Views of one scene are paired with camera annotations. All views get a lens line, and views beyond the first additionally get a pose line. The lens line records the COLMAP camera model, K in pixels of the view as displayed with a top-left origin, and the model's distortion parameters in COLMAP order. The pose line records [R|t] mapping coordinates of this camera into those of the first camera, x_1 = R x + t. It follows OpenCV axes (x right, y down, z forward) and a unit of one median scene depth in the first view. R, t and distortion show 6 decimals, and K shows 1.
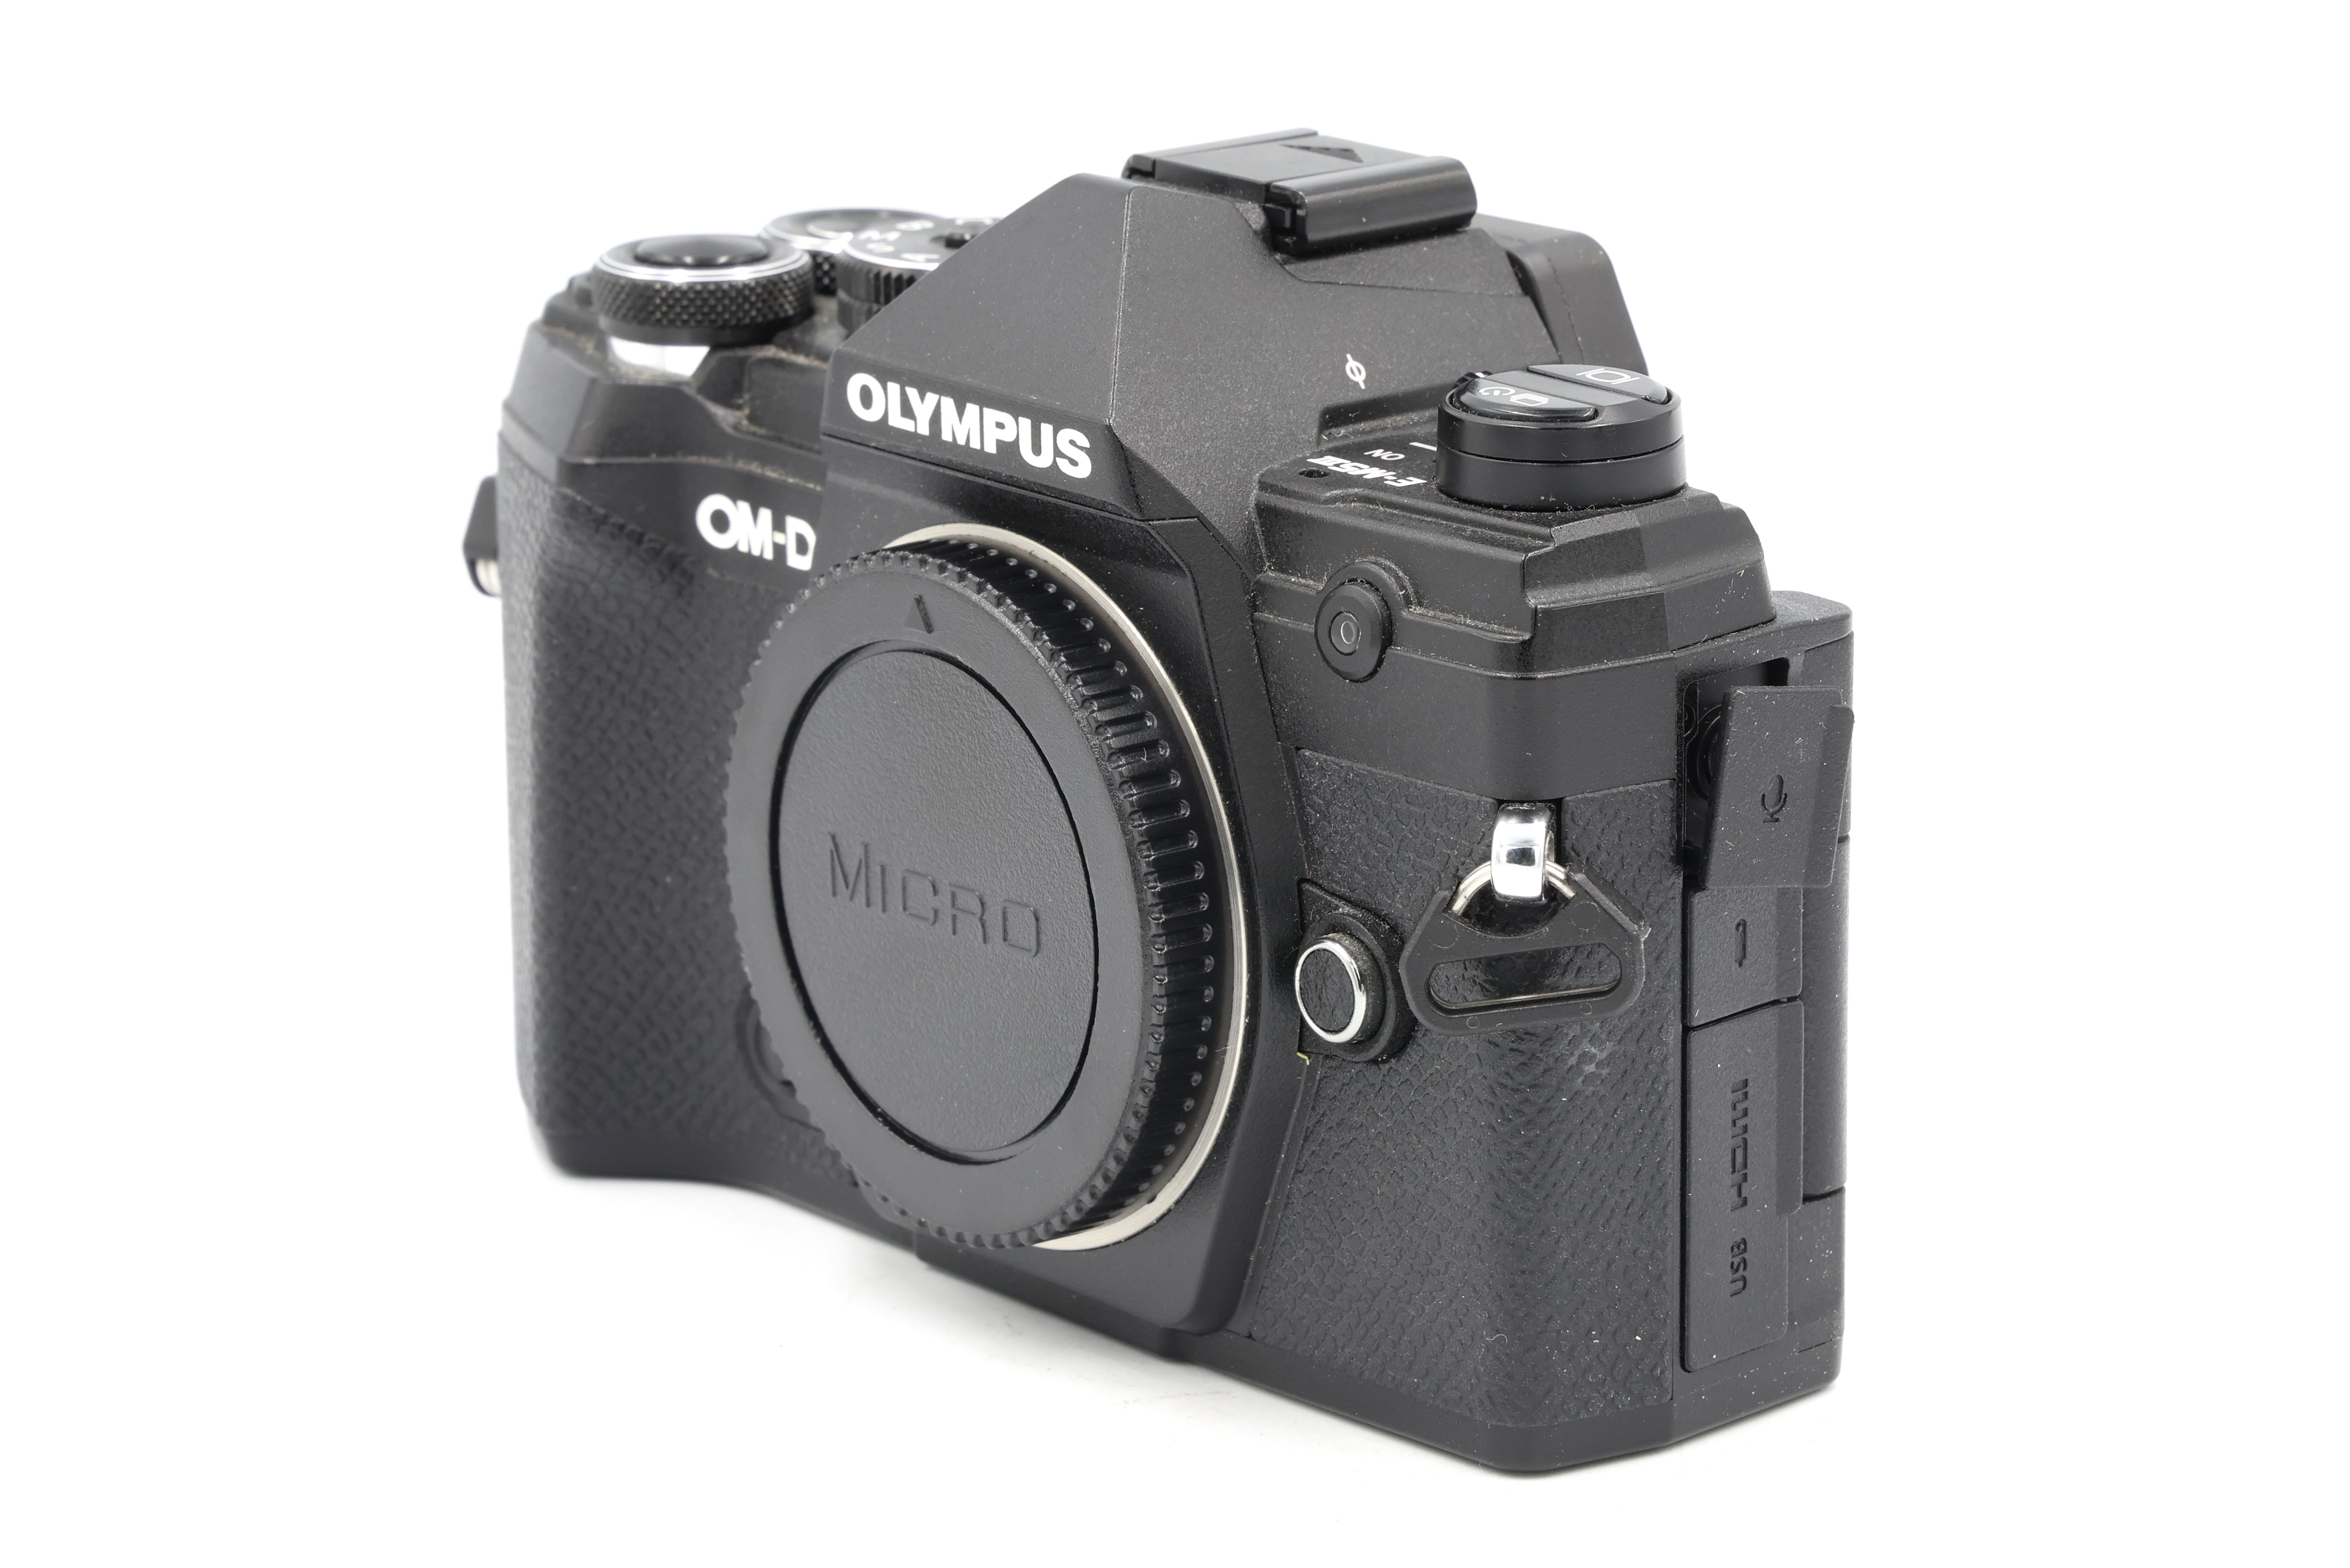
lens RADIAL K [[7844.7, 0, 1175.0], [0, 7844.7, 784.0], [0, 0, 1]] dist [0.941345, -0.824280]
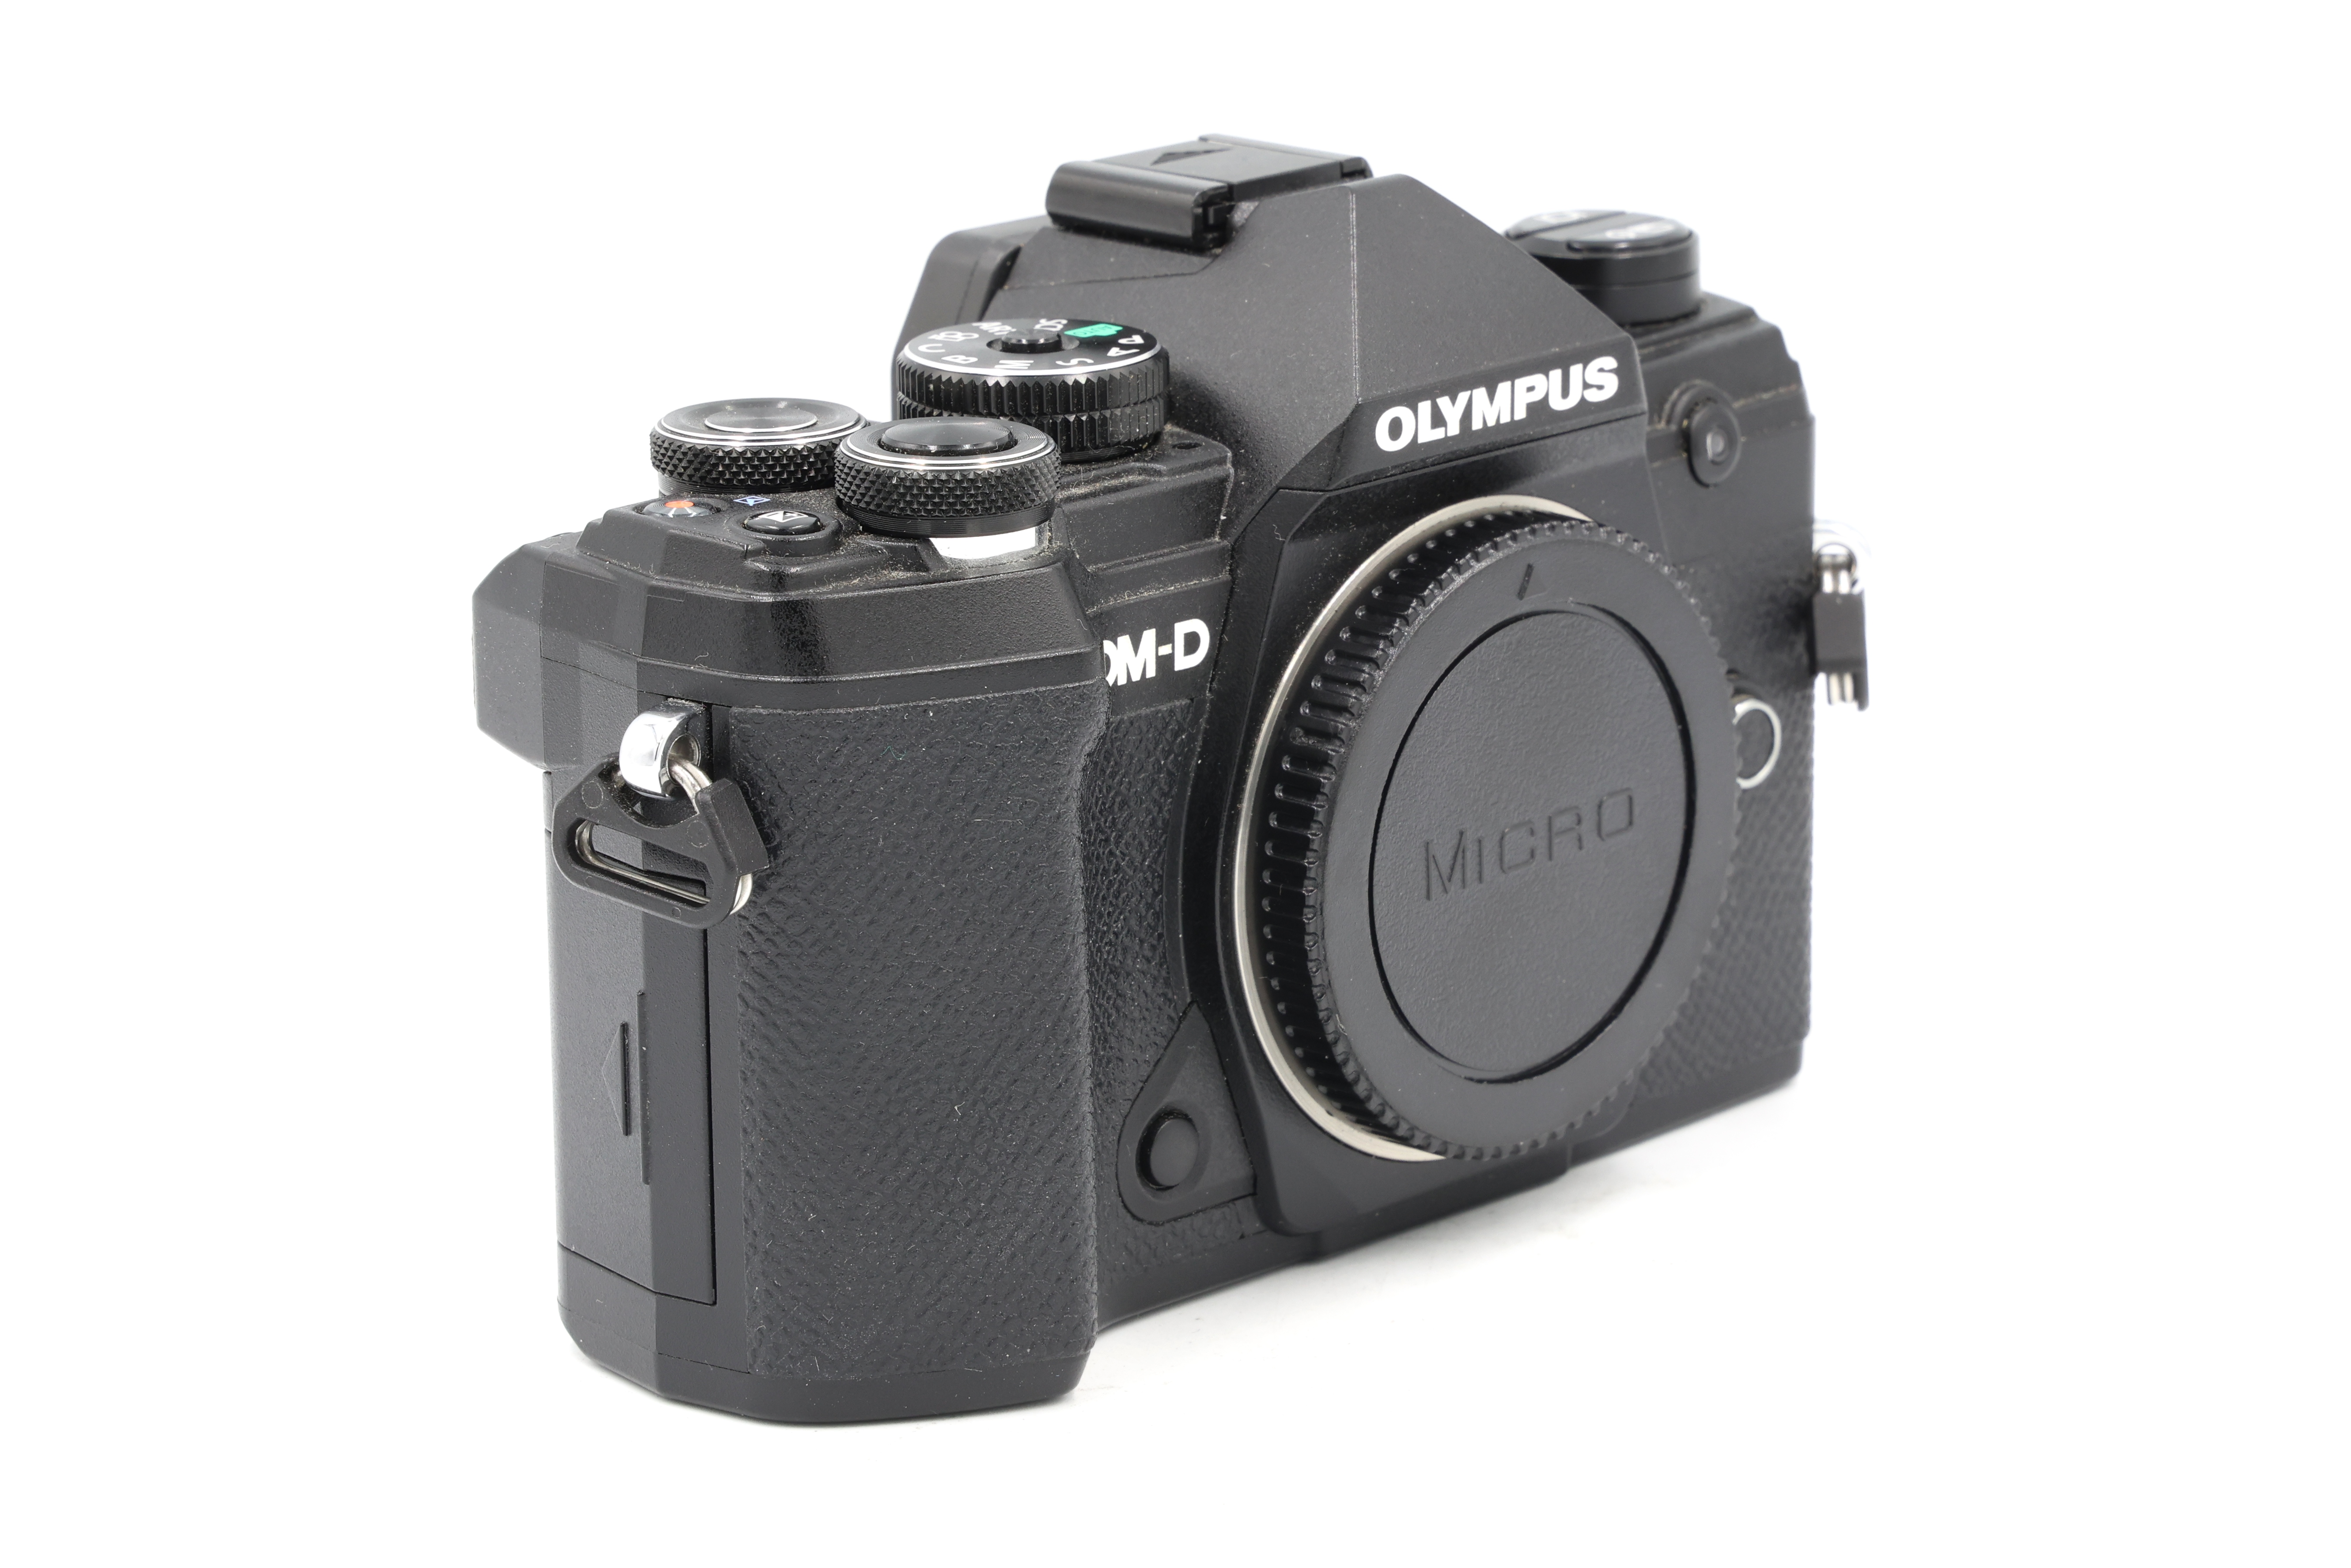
lens RADIAL K [[7848.4, 0, 1175.5], [0, 7848.4, 784.0], [0, 0, 1]] dist [0.941345, -0.824280]
pose [[-0.107807, -0.252995, 0.961442, -1.076480], [0.270892, 0.923010, 0.273258, -0.305246], [-0.956554, 0.289906, -0.030973, 1.083586]]
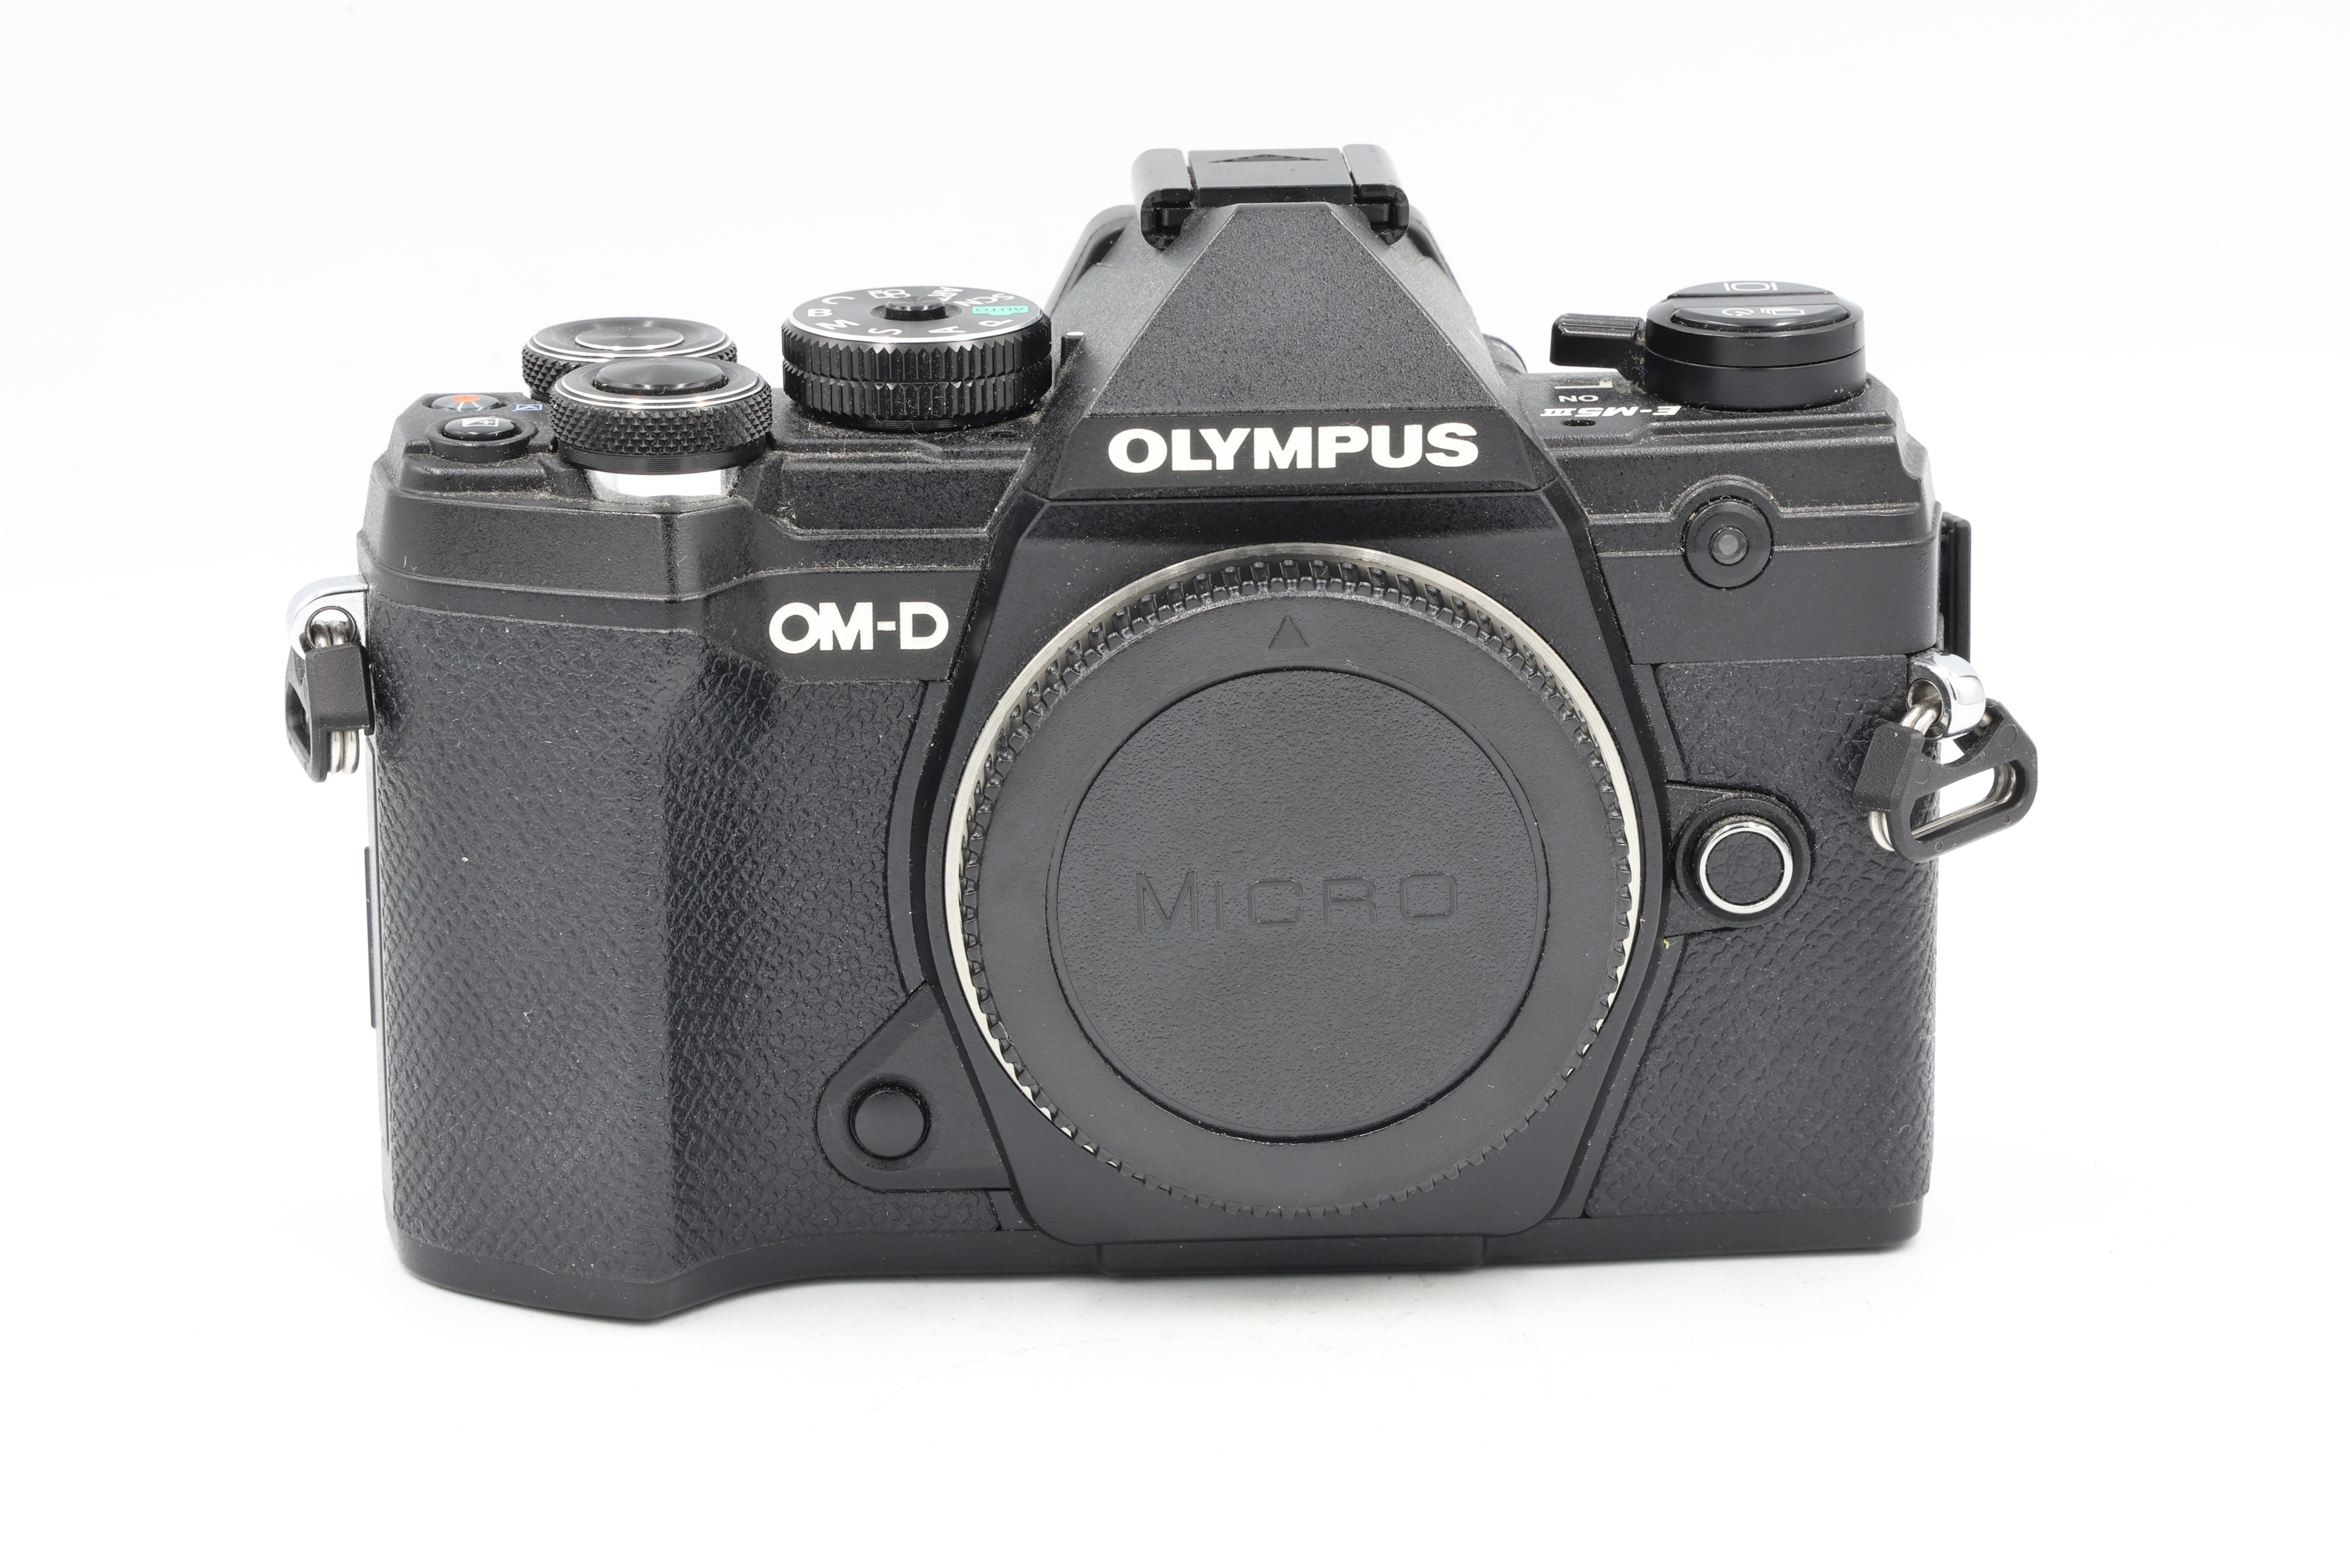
lens RADIAL K [[7844.9, 0, 1175.0], [0, 7844.9, 784.0], [0, 0, 1]] dist [0.941345, -0.824280]
pose [[0.602484, -0.214874, 0.768663, -0.854471], [0.214530, 0.971234, 0.103351, -0.113810], [-0.768759, 0.102634, 0.631249, 0.344794]]
